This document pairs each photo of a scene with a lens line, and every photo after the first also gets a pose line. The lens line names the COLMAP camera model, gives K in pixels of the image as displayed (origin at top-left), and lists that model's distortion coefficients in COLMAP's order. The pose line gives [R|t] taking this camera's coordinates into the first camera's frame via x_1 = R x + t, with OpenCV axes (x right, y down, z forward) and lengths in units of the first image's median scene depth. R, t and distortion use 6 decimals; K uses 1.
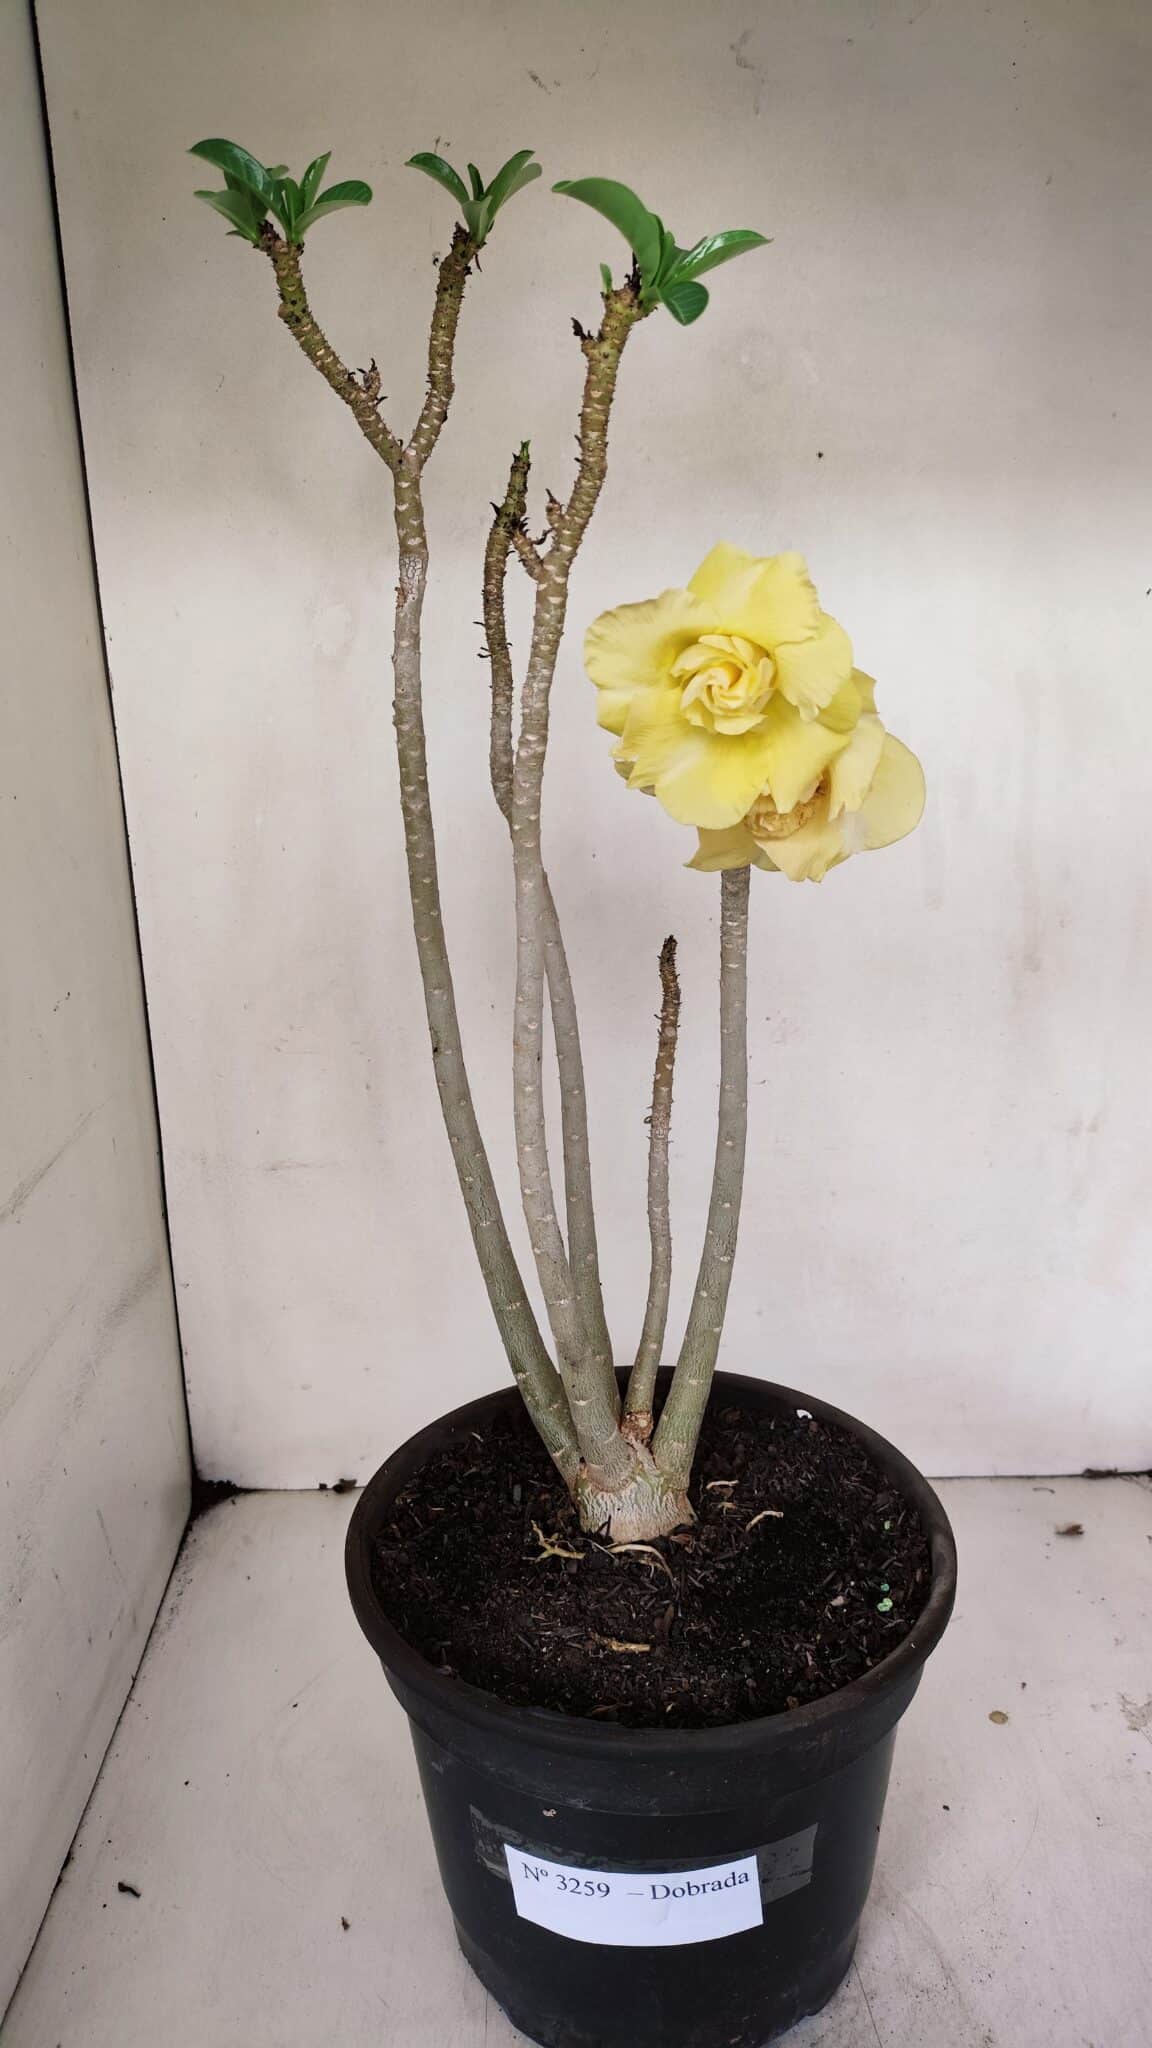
lens RADIAL K [[1560.5, 0, 566.7], [0, 1560.5, 998.5], [0, 0, 1]] dist [0.044473, -0.080816]
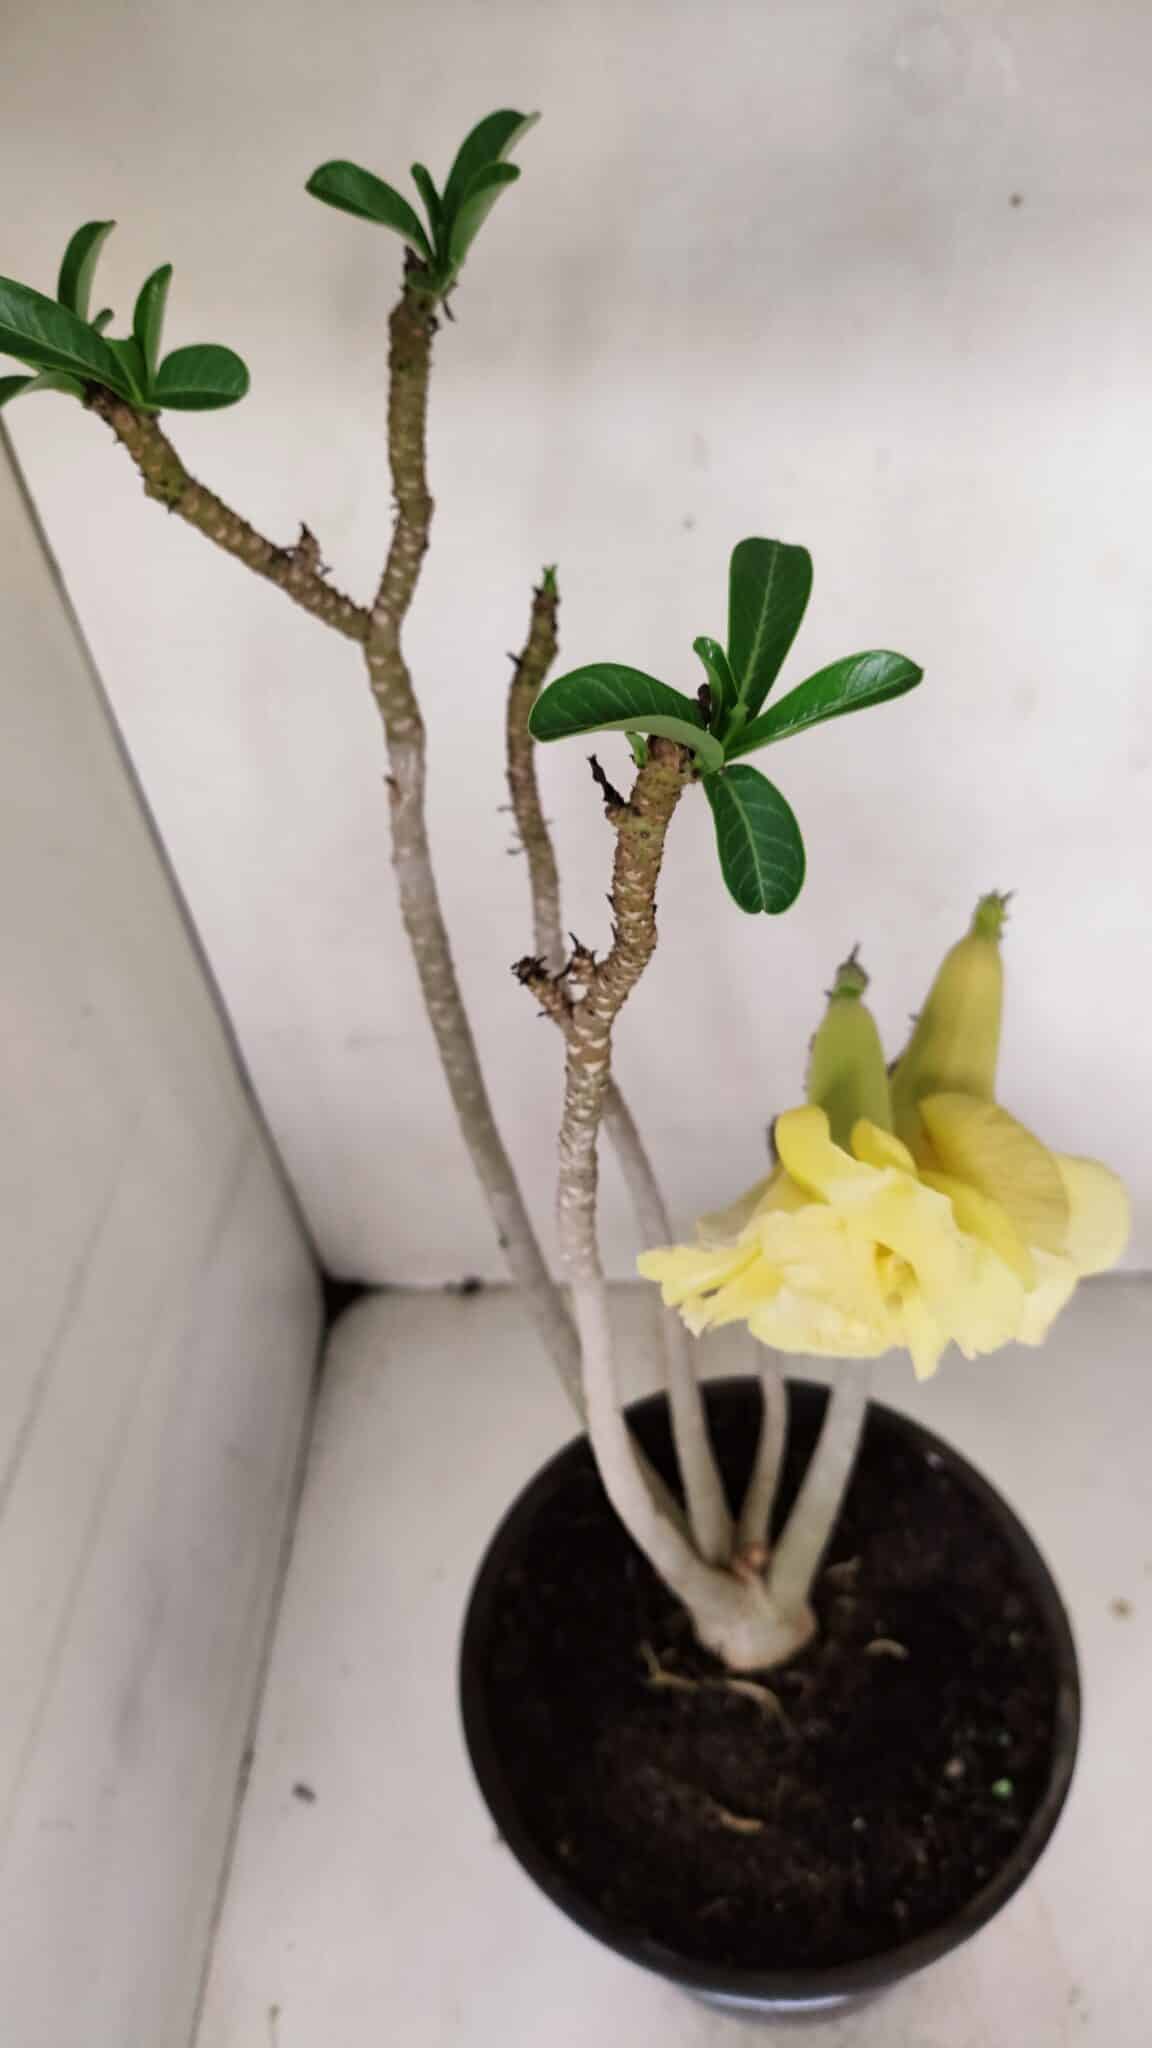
lens RADIAL K [[1560.5, 0, 554.1], [0, 1560.5, 1027.3], [0, 0, 1]] dist [0.044473, -0.080816]
pose [[0.993541, -0.026983, -0.110218, 0.040421], [0.075585, 0.881833, 0.465464, -0.460017], [0.084634, -0.470789, 0.878177, 0.305632]]
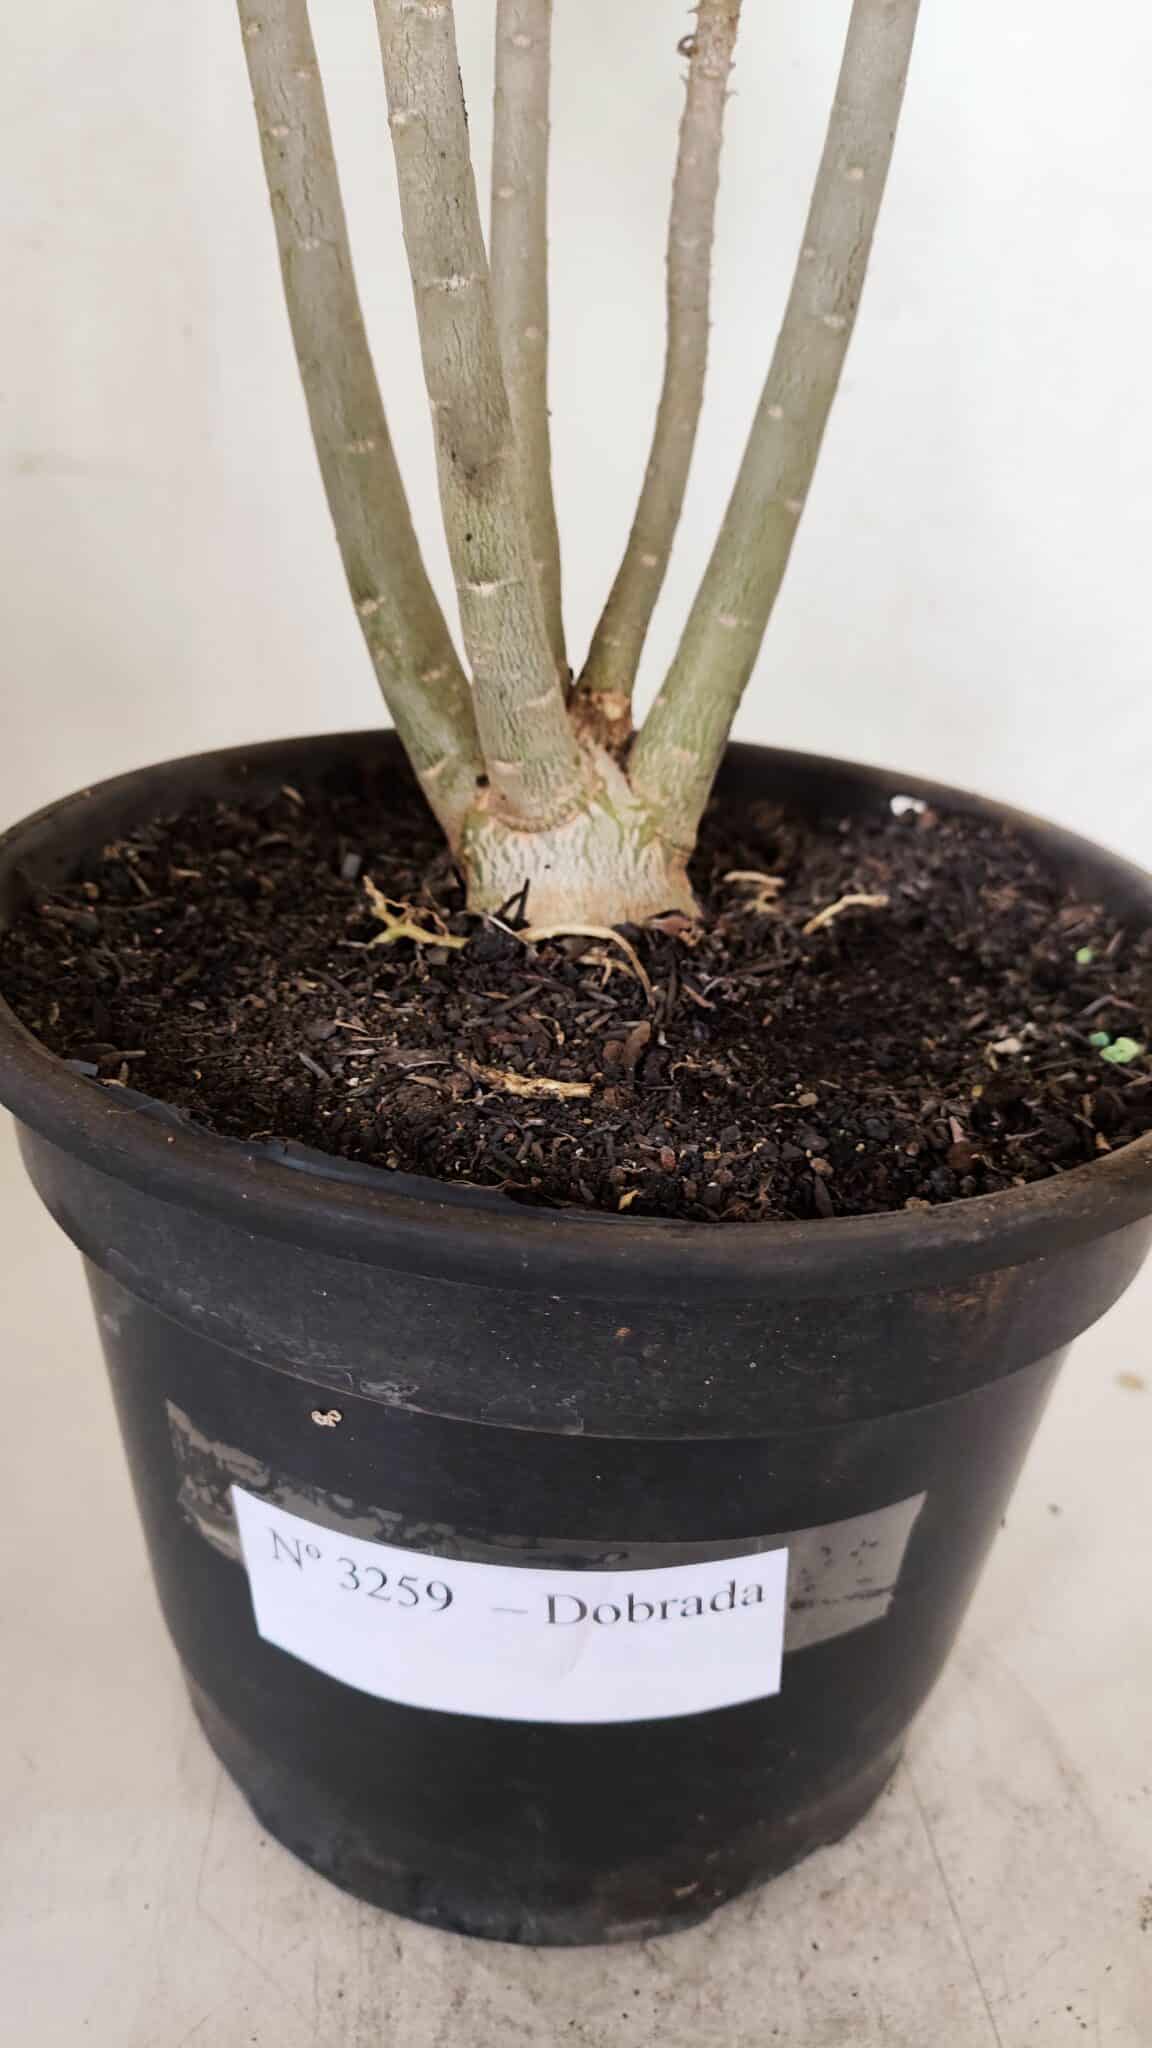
lens RADIAL K [[1560.5, 0, 579.3], [0, 1560.5, 1018.4], [0, 0, 1]] dist [0.044473, -0.080816]
pose [[0.995678, 0.084171, 0.039246, 0.027380], [-0.089352, 0.983433, 0.157722, 0.288500], [-0.025320, -0.160547, 0.986703, 0.507106]]
